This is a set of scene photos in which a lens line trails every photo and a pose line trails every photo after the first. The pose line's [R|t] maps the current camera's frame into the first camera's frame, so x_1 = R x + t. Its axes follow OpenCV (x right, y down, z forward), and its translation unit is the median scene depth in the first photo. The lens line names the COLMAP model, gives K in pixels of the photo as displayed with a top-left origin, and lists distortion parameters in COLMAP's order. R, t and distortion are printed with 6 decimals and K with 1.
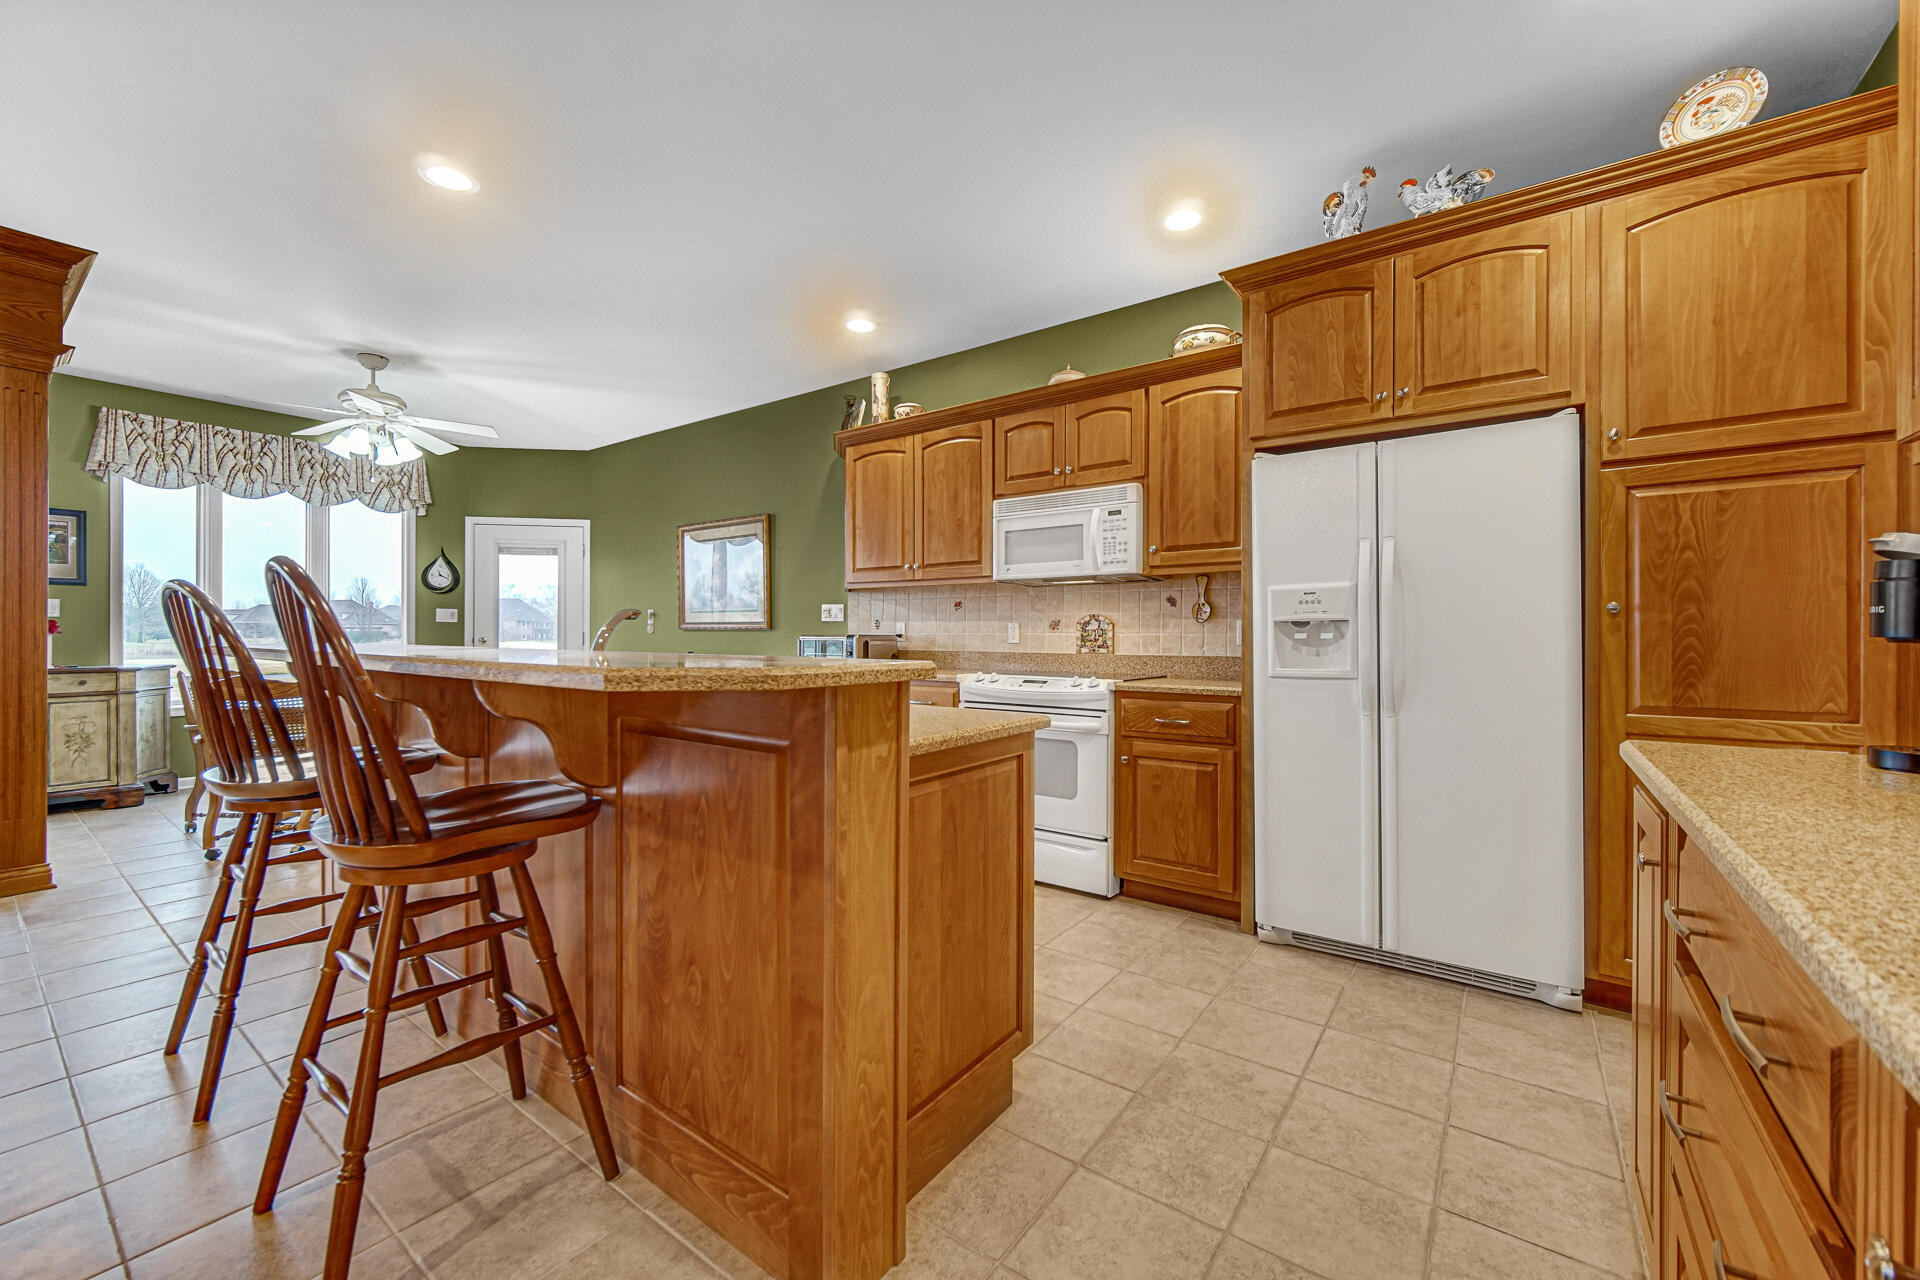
lens RADIAL K [[763.0, 0, 951.7], [0, 763.0, 635.6], [0, 0, 1]] dist [-0.000051, -0.000143]
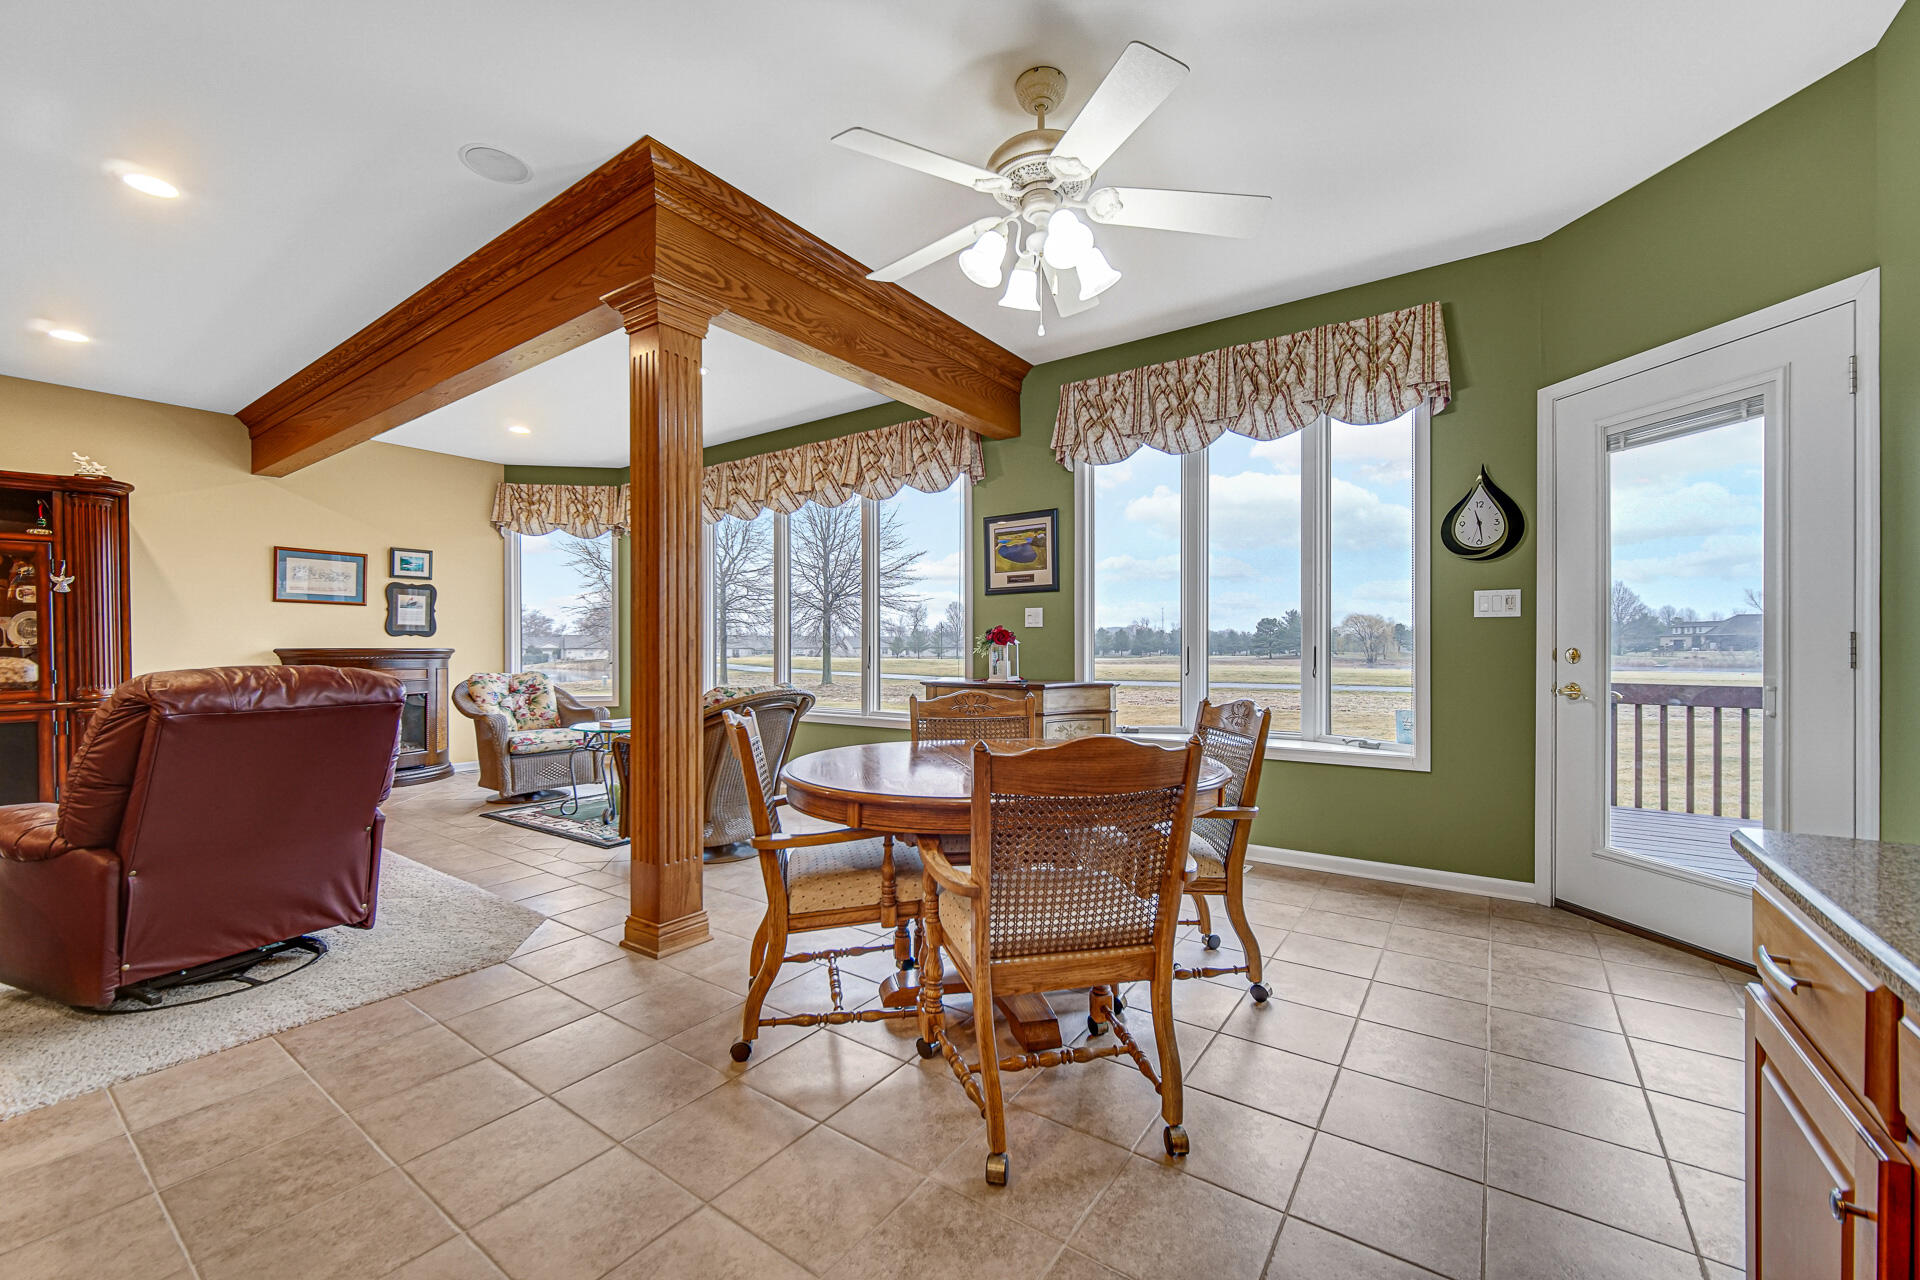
lens RADIAL K [[760.8, 0, 954.2], [0, 760.8, 652.0], [0, 0, 1]] dist [-0.002408, -0.000376]
pose [[0.019687, 0.002579, -0.999803, -0.310058], [0.001479, 0.999996, 0.002608, 0.004690], [0.999805, -0.001530, 0.019683, 1.096517]]
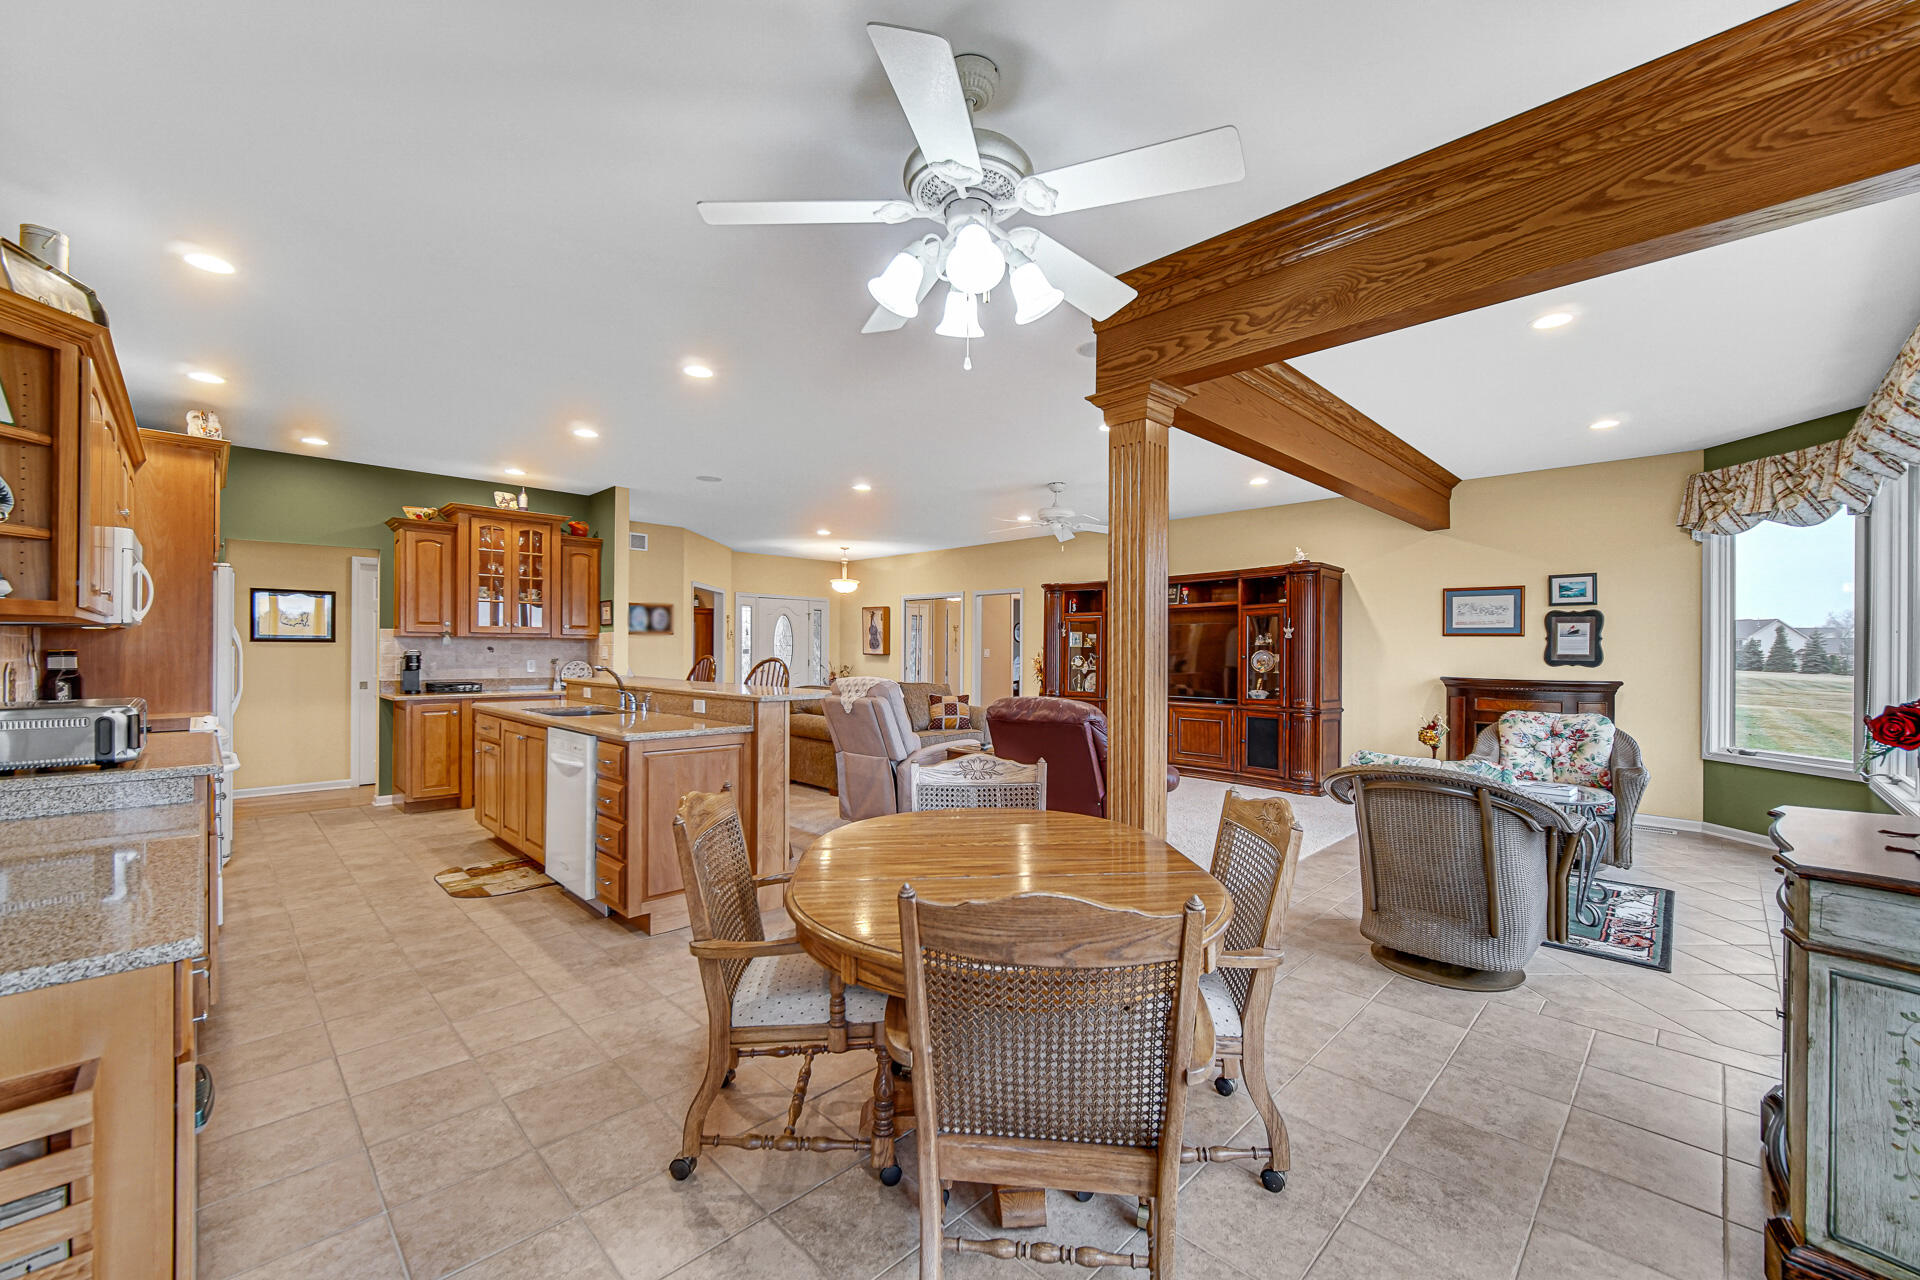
lens RADIAL K [[760.8, 0, 954.2], [0, 760.8, 652.0], [0, 0, 1]] dist [-0.002408, -0.000376]
pose [[-0.988696, -0.008896, 0.149672, -0.961620], [-0.008557, 0.999959, 0.002905, -0.049915], [-0.149692, 0.001592, -0.988731, 1.672353]]
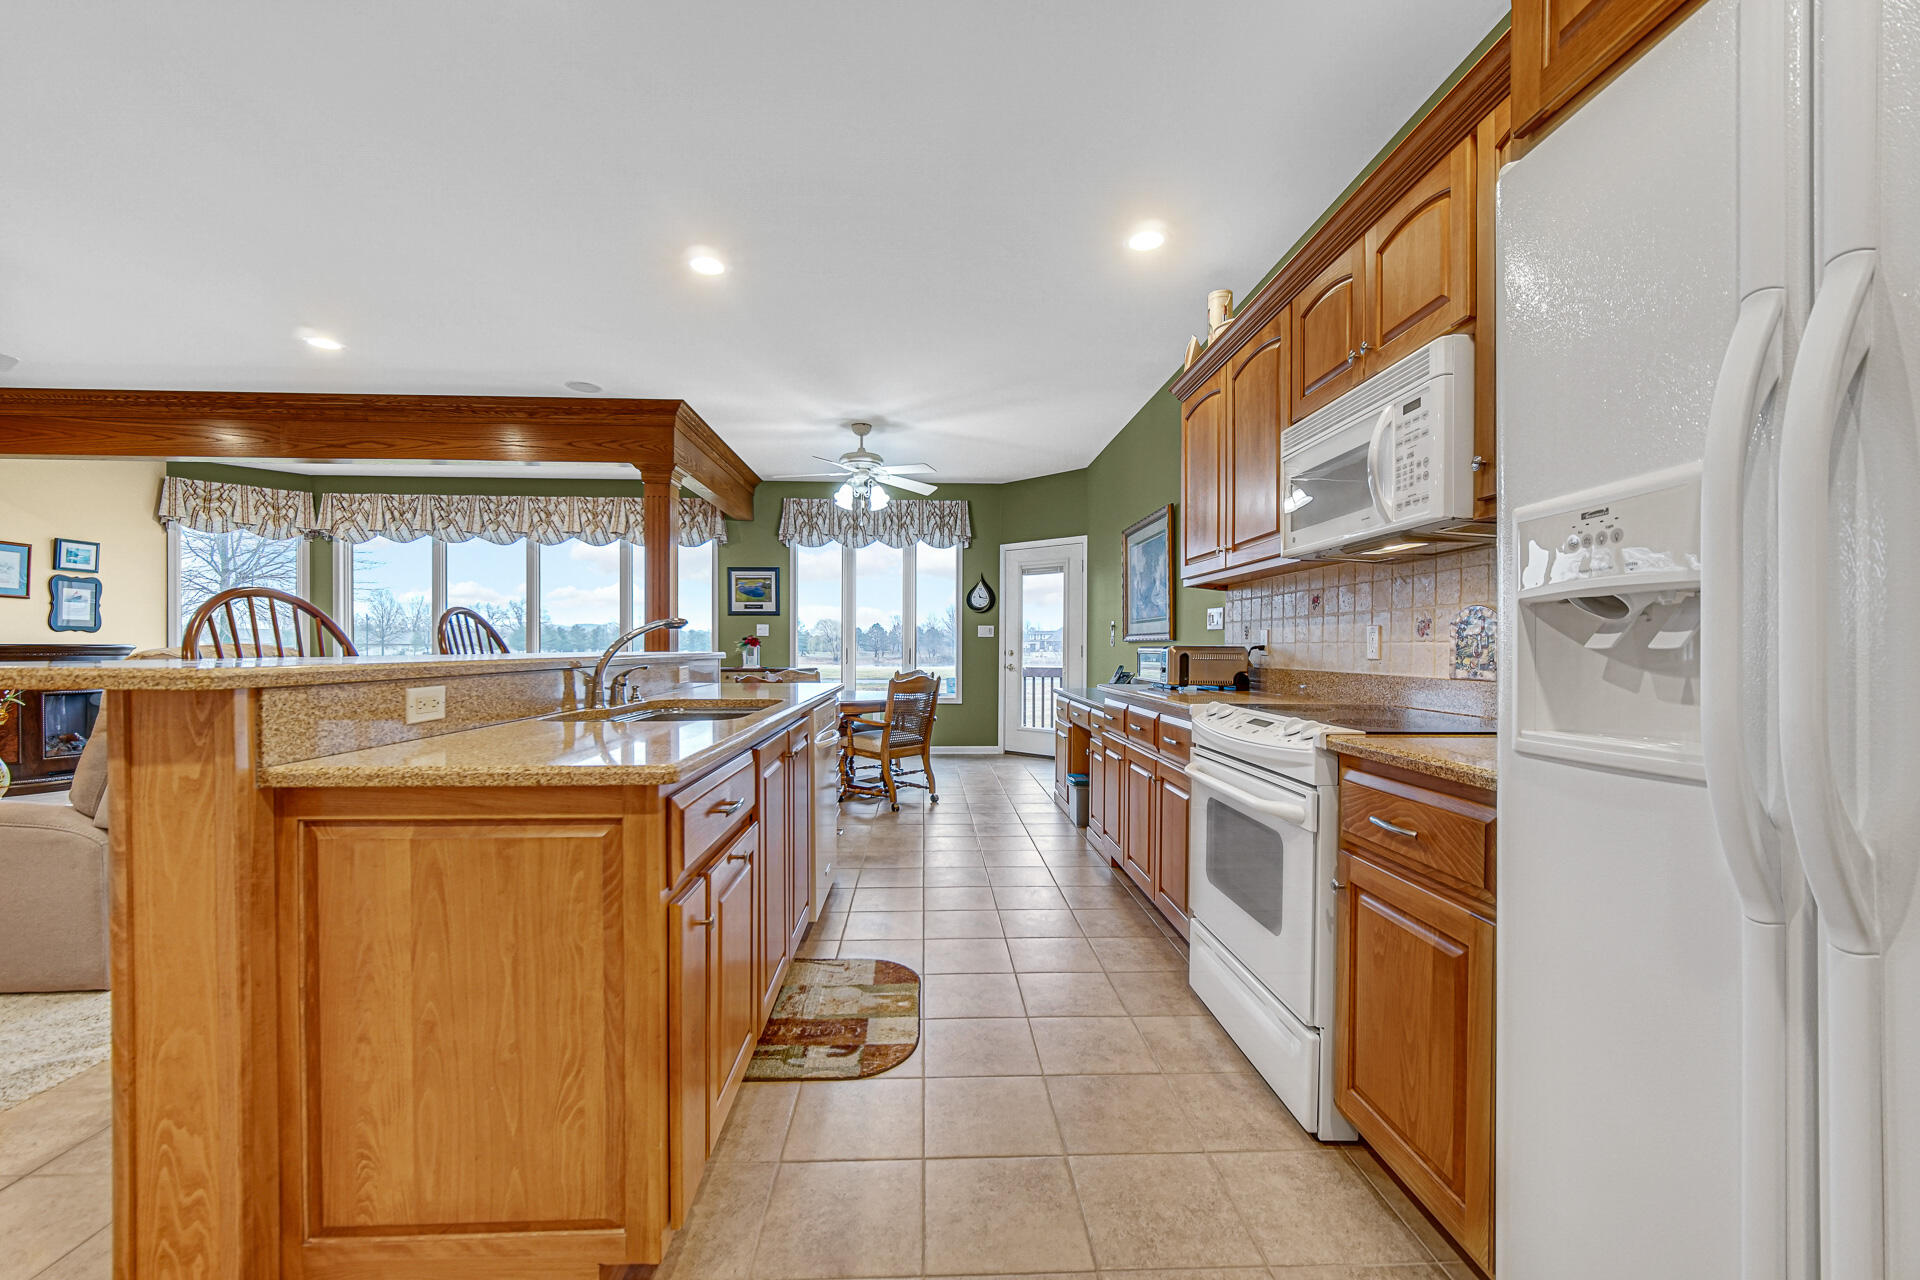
lens RADIAL K [[765.9, 0, 948.3], [0, 765.9, 654.4], [0, 0, 1]] dist [-0.002572, -0.000074]
pose [[0.622603, 0.006934, -0.782507, 0.375067], [-0.003800, 0.999976, 0.005837, 0.004006], [0.782529, -0.000661, 0.622614, 0.384308]]
